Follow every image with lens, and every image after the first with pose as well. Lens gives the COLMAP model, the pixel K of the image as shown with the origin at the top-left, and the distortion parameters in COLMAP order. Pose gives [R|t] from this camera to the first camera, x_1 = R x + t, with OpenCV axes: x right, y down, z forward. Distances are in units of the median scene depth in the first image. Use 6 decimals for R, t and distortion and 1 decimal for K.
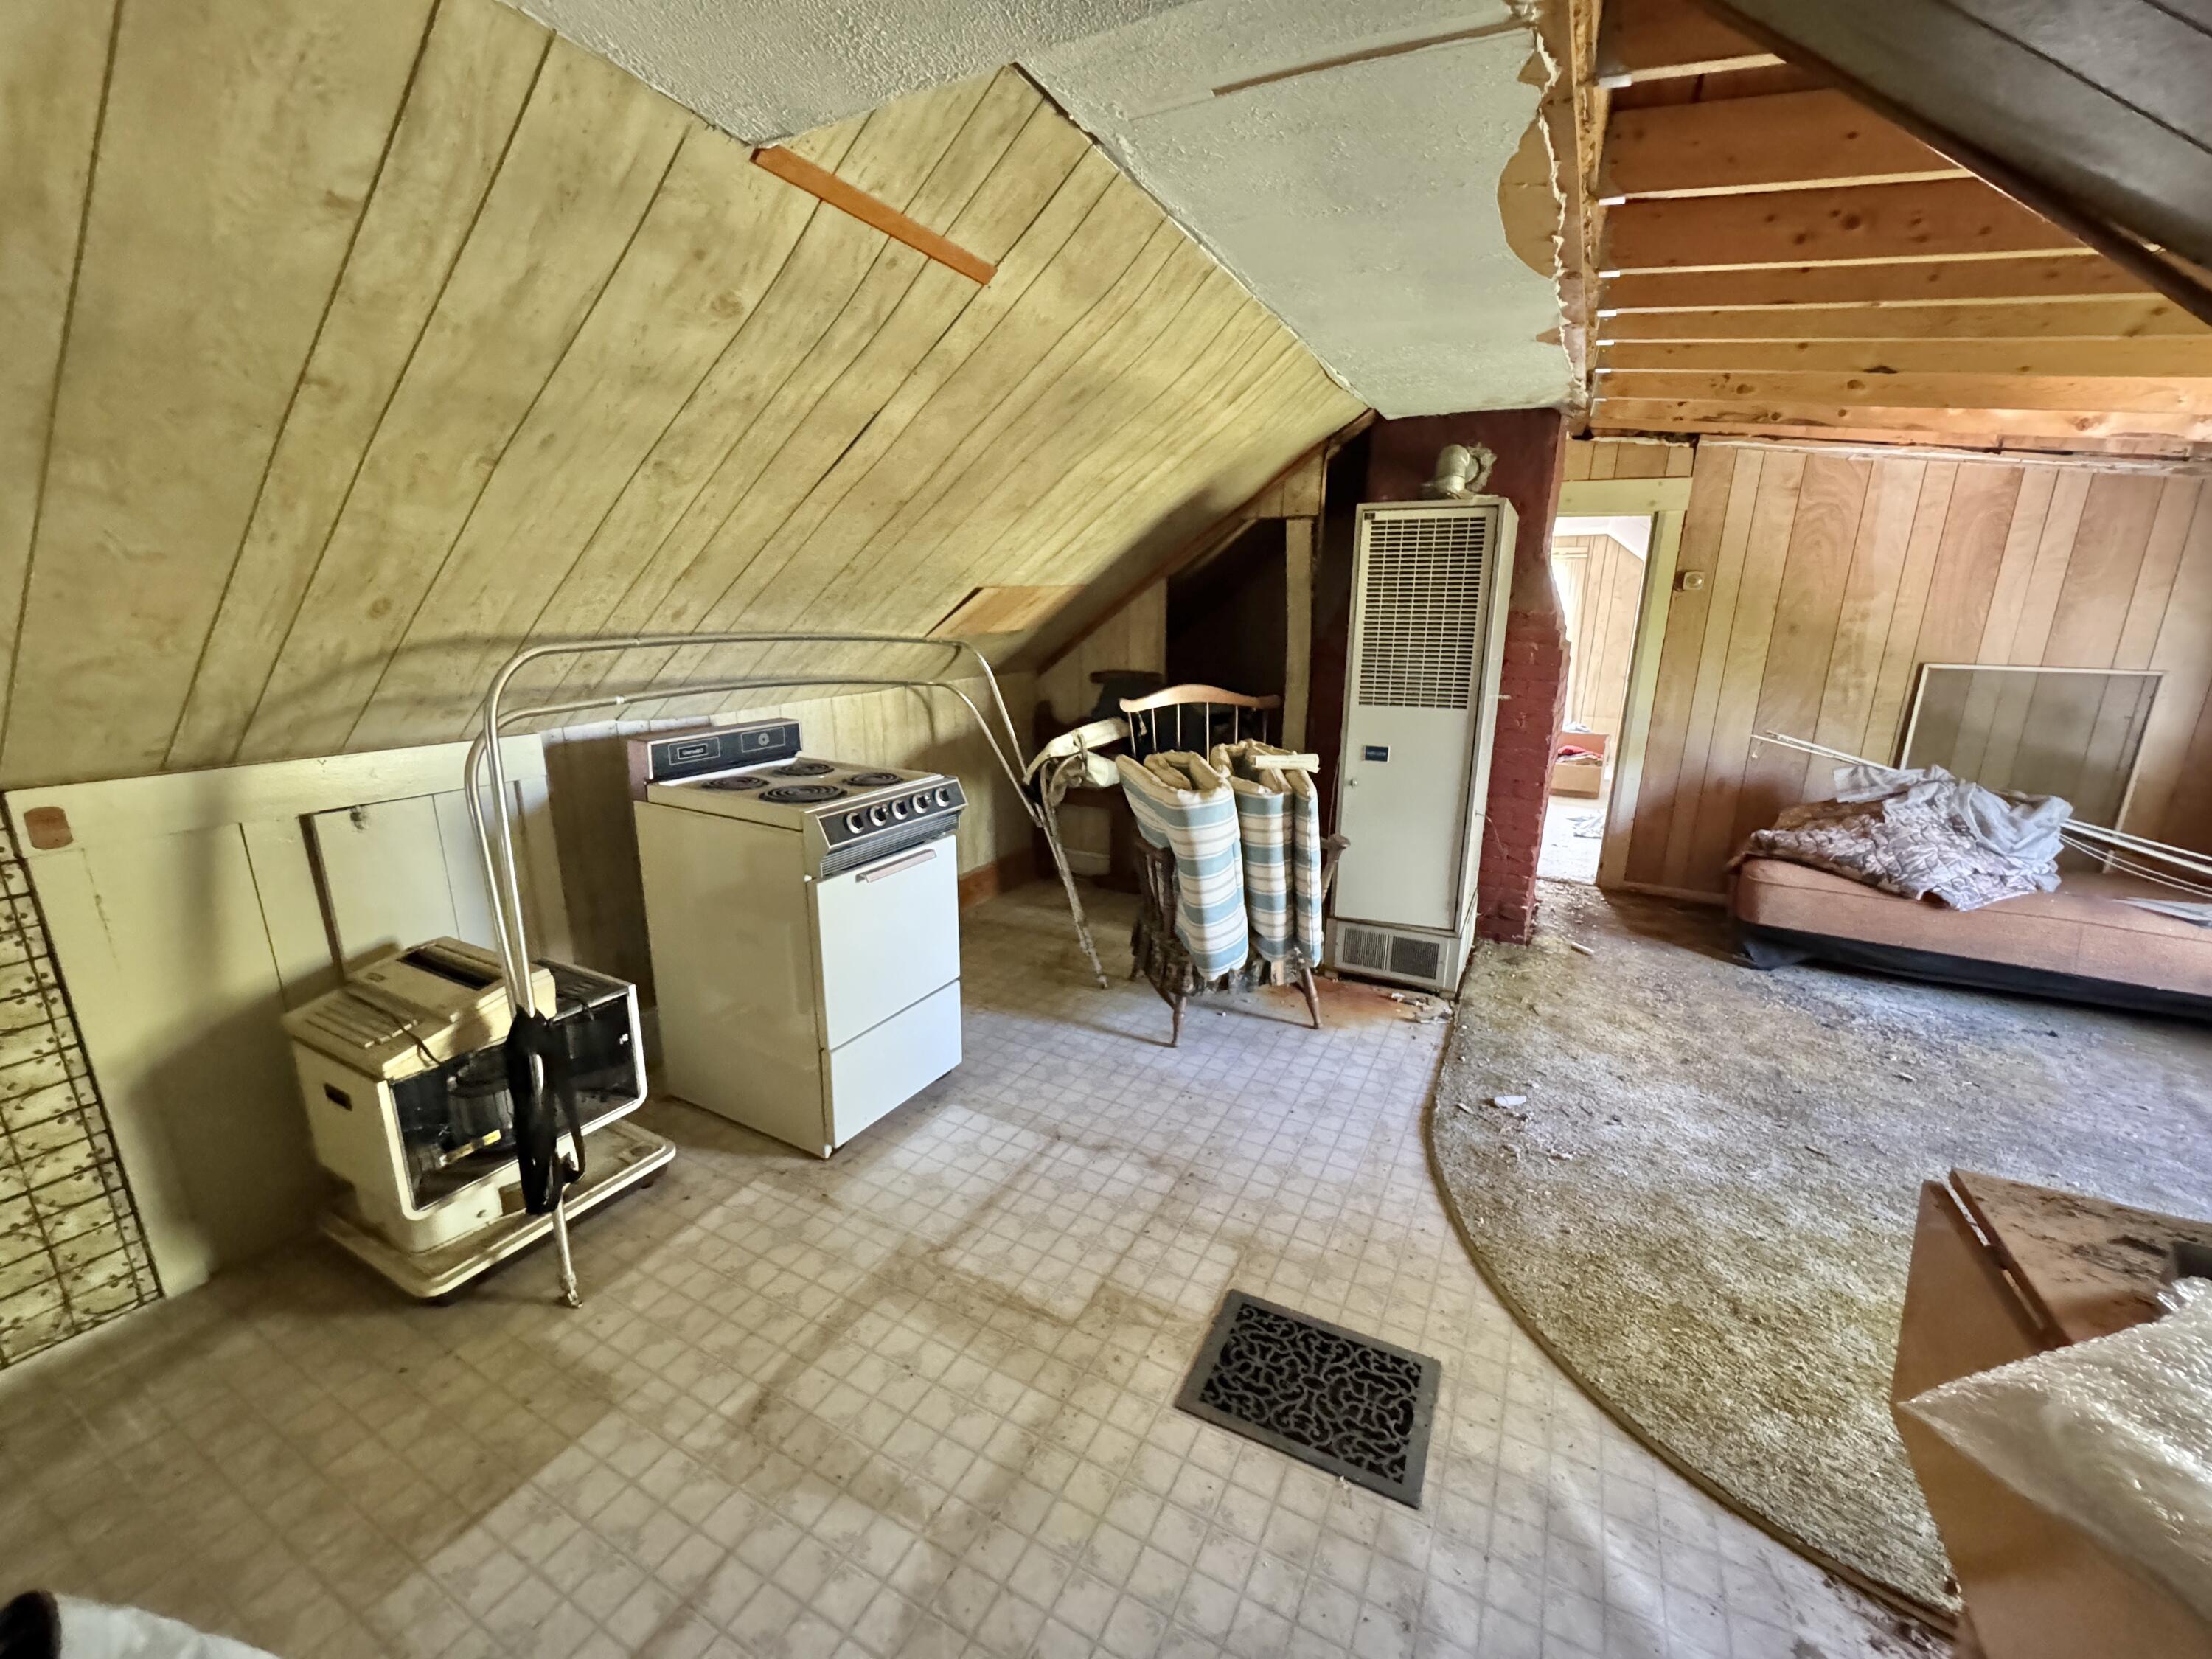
lens RADIAL K [[887.0, 0, 1101.1], [0, 887.0, 834.8], [0, 0, 1]] dist [-0.001939, 0.000053]
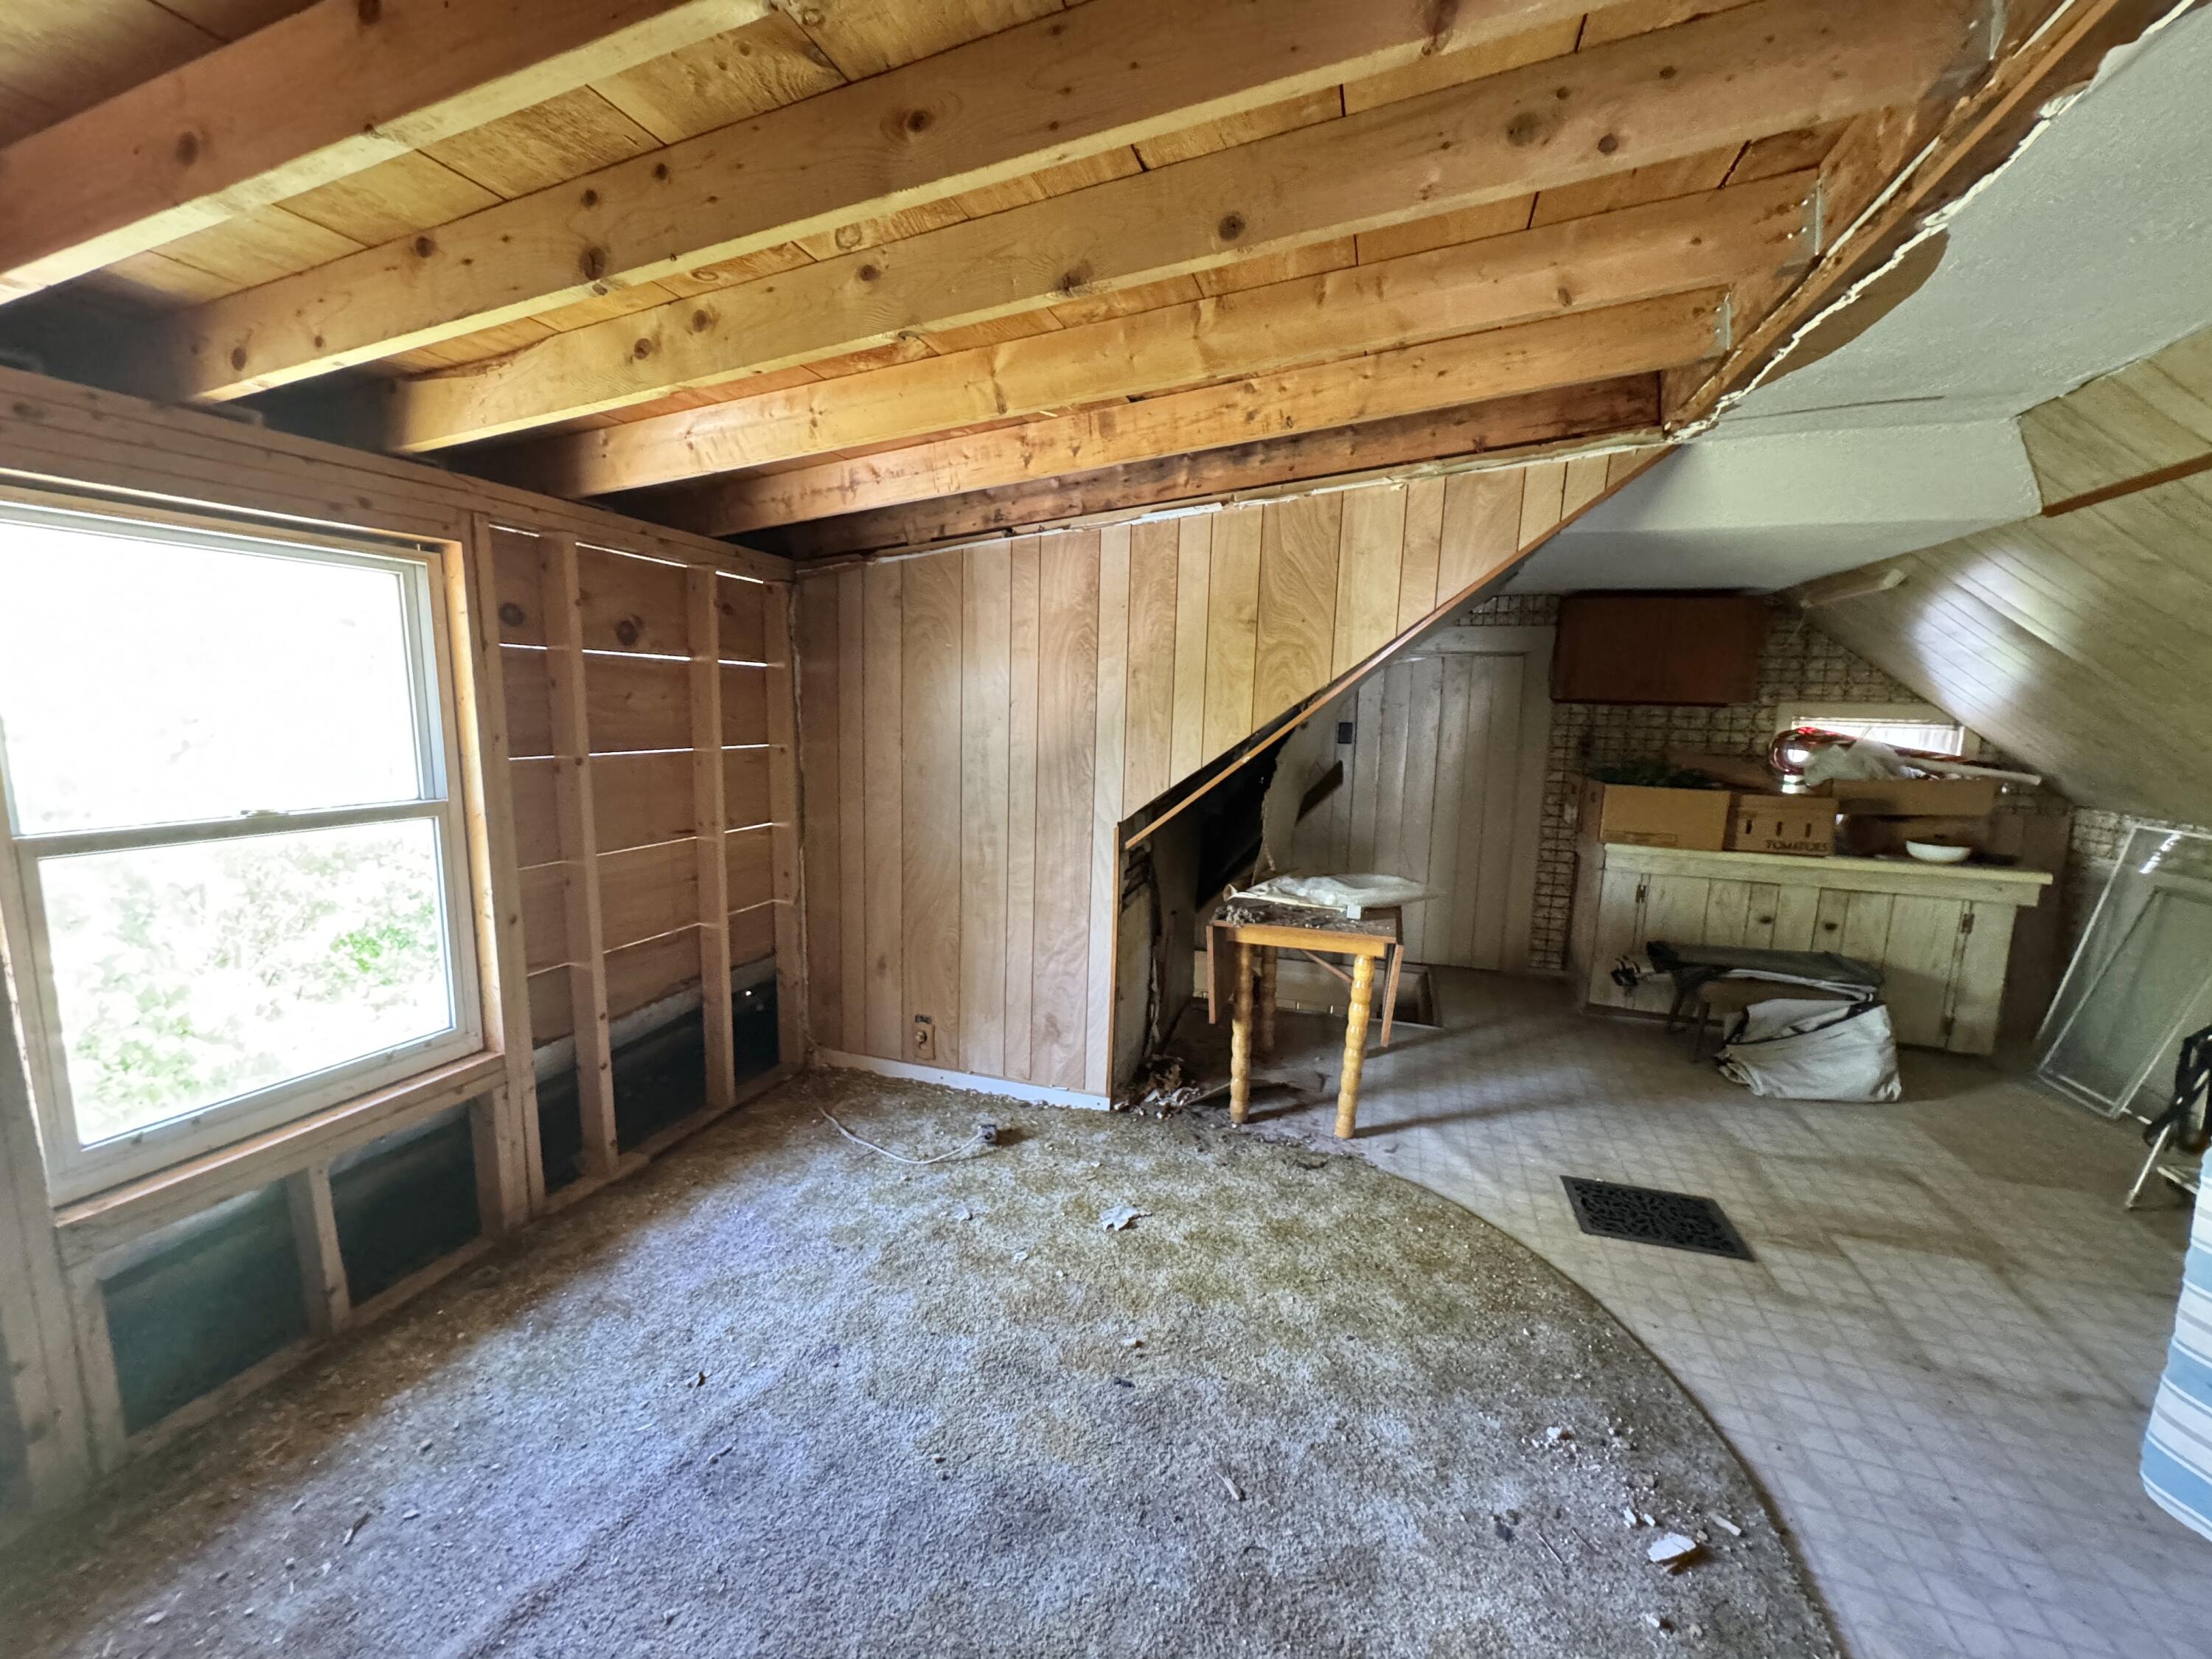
lens RADIAL K [[887.0, 0, 1101.1], [0, 887.0, 834.8], [0, 0, 1]] dist [-0.001939, 0.000053]
pose [[-0.984883, -0.010687, -0.172888, 1.323058], [-0.078546, 0.917138, 0.390754, -0.476669], [0.154387, 0.398426, -0.904113, 1.799035]]
